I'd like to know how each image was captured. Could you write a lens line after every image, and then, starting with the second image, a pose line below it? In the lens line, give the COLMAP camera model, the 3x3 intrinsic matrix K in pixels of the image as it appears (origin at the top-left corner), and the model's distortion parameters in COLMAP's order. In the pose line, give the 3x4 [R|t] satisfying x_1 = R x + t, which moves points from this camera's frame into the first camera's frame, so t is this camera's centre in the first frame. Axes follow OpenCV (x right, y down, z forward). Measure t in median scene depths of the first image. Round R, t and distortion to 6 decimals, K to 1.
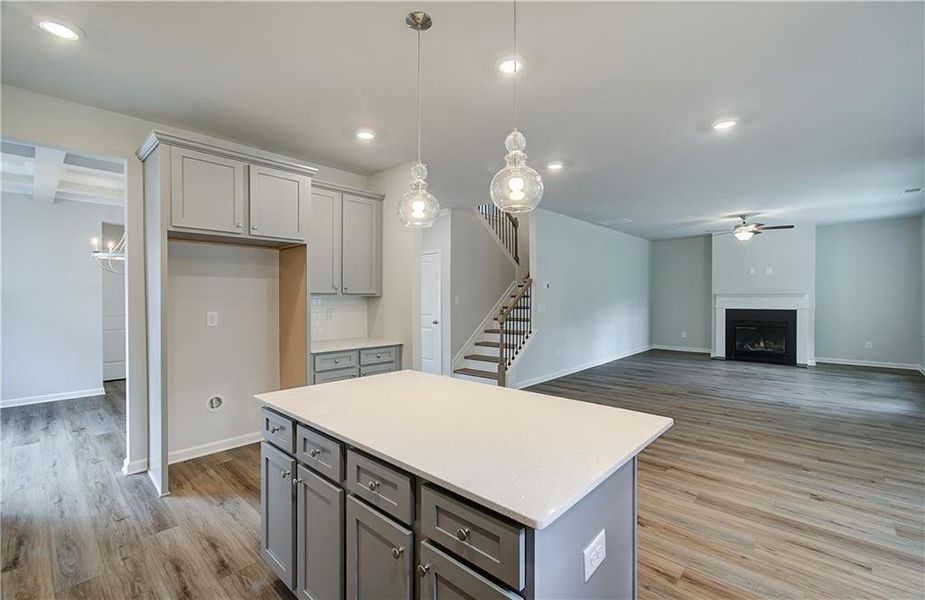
lens RADIAL K [[396.9, 0, 466.9], [0, 396.9, 300.5], [0, 0, 1]] dist [-0.000329, 0.000408]
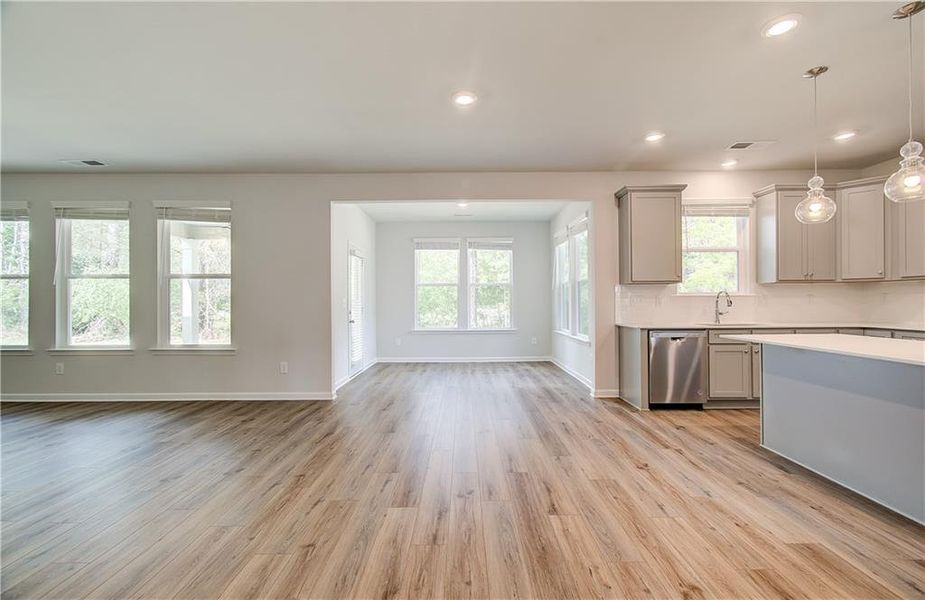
lens RADIAL K [[396.9, 0, 466.9], [0, 396.9, 300.5], [0, 0, 1]] dist [-0.000329, 0.000408]
pose [[-0.683596, 0.008385, 0.729812, -0.022549], [0.016038, 0.999865, 0.003534, 0.018356], [-0.729684, 0.014120, -0.683638, 0.720742]]
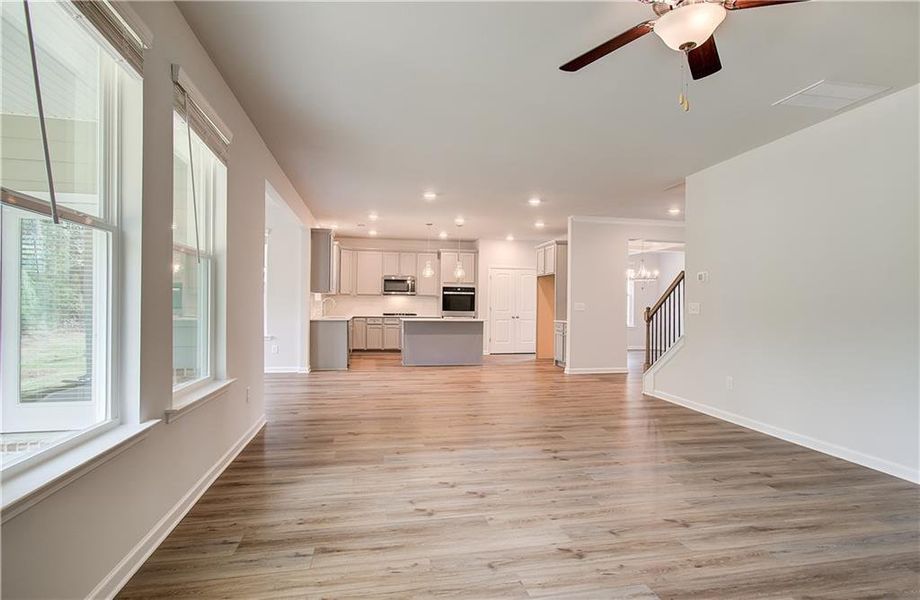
lens RADIAL K [[457.4, 0, 470.1], [0, 457.4, 300.1], [0, 0, 1]] dist [0.000085, 0.000137]
pose [[-0.570079, -0.016430, -0.821426, 0.958939], [-0.019731, 0.999785, -0.006304, 0.018302], [0.821353, 0.012614, -0.570281, 1.000721]]
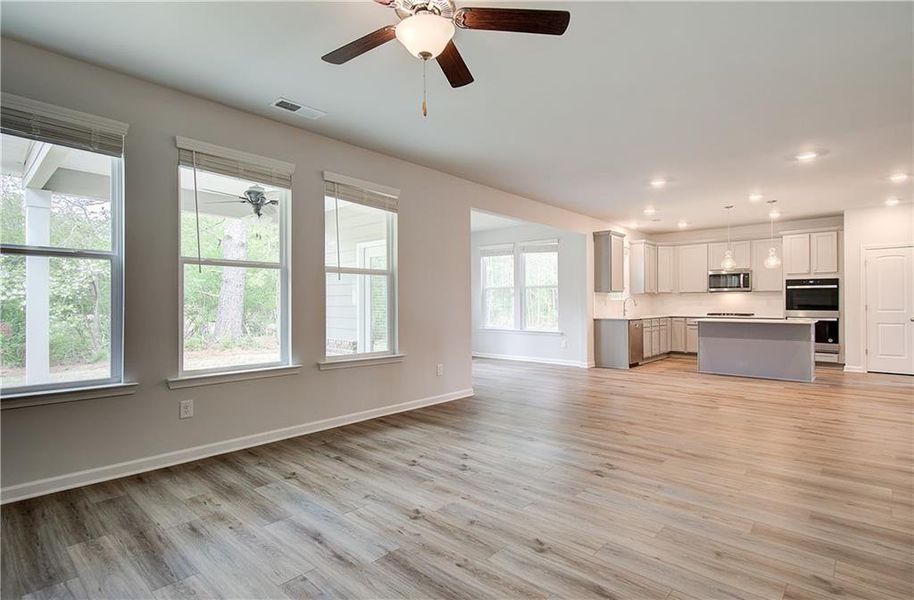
lens RADIAL K [[460.6, 0, 461.7], [0, 460.6, 299.6], [0, 0, 1]] dist [-0.001625, -0.000182]
pose [[-0.999788, 0.004429, -0.020098, 0.649456], [0.004345, 0.999982, 0.004189, 0.010156], [0.020117, 0.004100, -0.999789, 1.244070]]
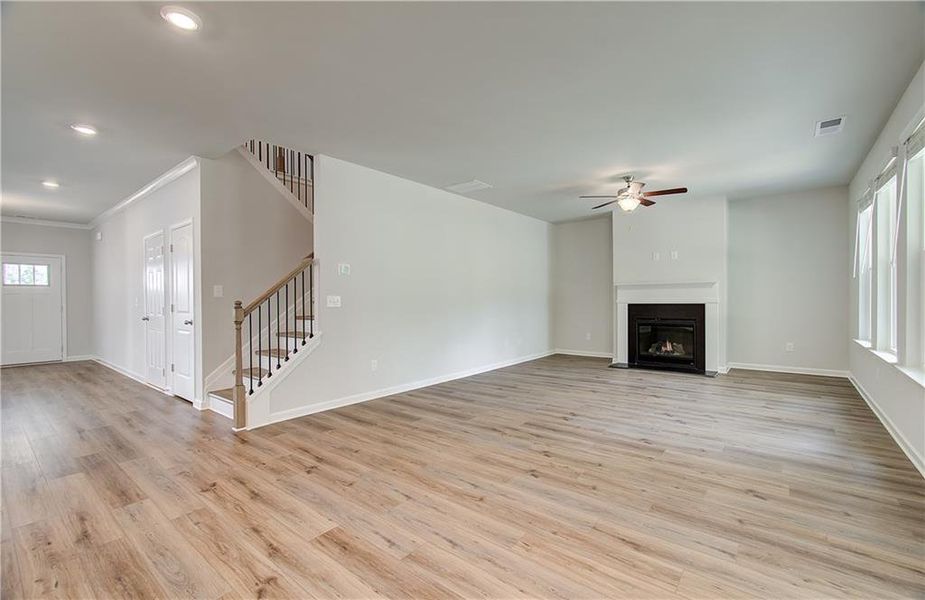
lens RADIAL K [[396.9, 0, 466.9], [0, 396.9, 300.5], [0, 0, 1]] dist [-0.000329, 0.000408]
pose [[0.997341, -0.004900, 0.072705, 0.321195], [0.005427, 0.999960, -0.007061, 0.021971], [-0.072668, 0.007436, 0.997328, 0.261265]]
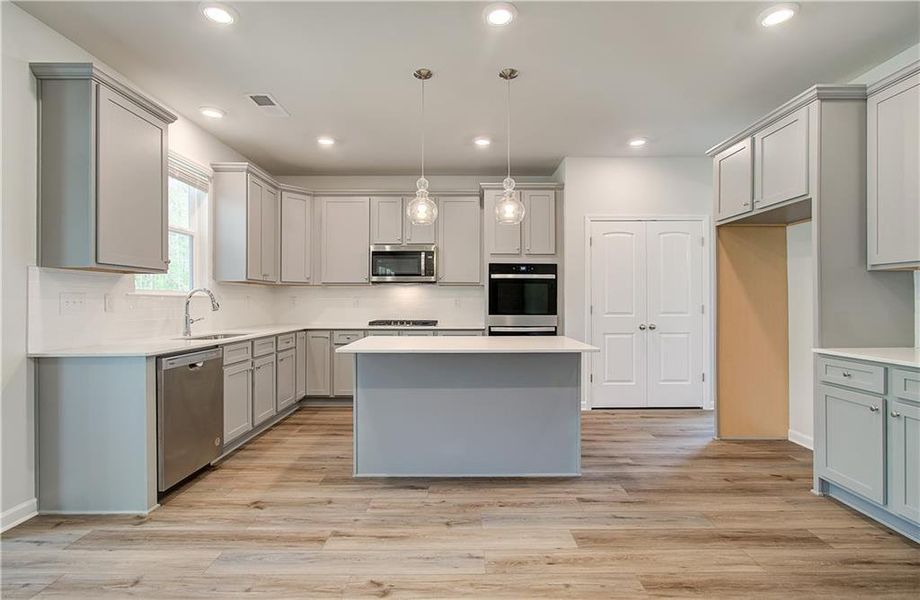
lens RADIAL K [[424.8, 0, 463.9], [0, 424.8, 301.4], [0, 0, 1]] dist [-0.002383, 0.000330]
pose [[-0.731608, 0.002111, -0.681722, 0.271441], [-0.005082, 0.999951, 0.008550, 0.020072], [0.681706, 0.009720, -0.731561, 0.539190]]
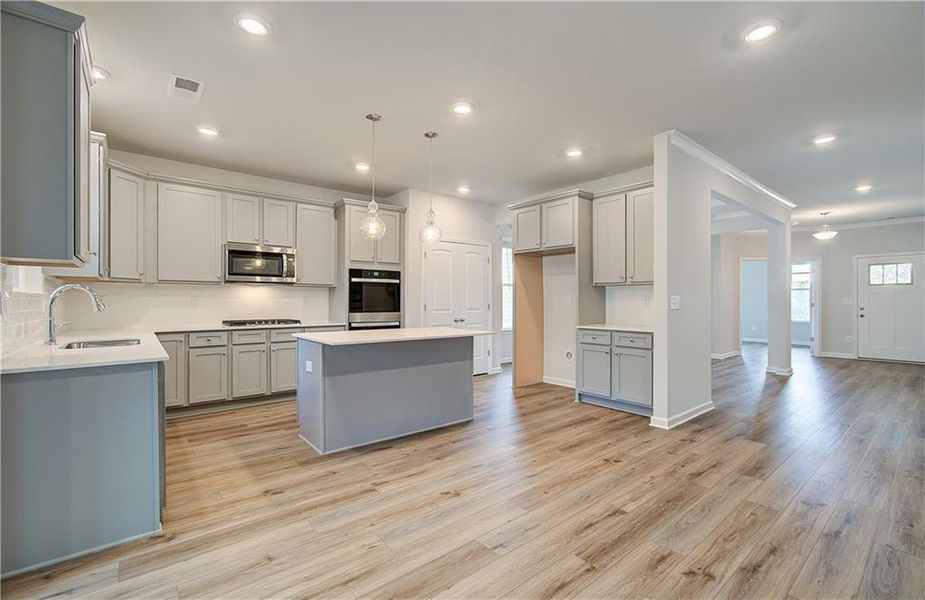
lens RADIAL K [[402.1, 0, 465.0], [0, 402.1, 301.7], [0, 0, 1]] dist [-0.001837, 0.000299]
pose [[-0.134857, 0.004253, -0.990856, 0.476697], [-0.009351, 0.999941, 0.005564, 0.020544], [0.990821, 0.010016, -0.134809, 0.388519]]
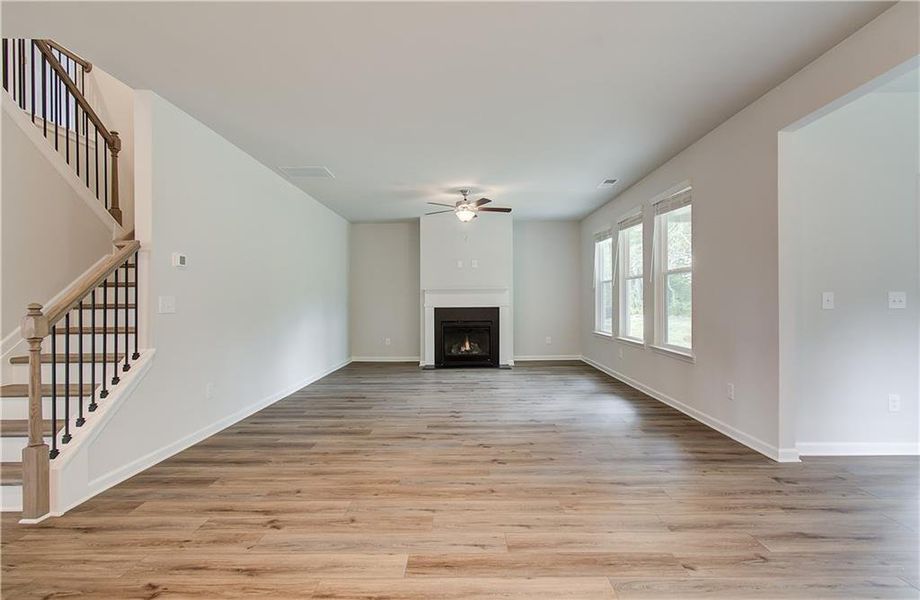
lens RADIAL K [[435.0, 0, 466.2], [0, 435.0, 304.0], [0, 0, 1]] dist [0.001430, 0.000510]
pose [[0.737419, -0.003392, 0.675427, 0.088810], [0.010328, 0.999927, -0.006254, 0.023704], [-0.675356, 0.011587, 0.737401, 0.322330]]
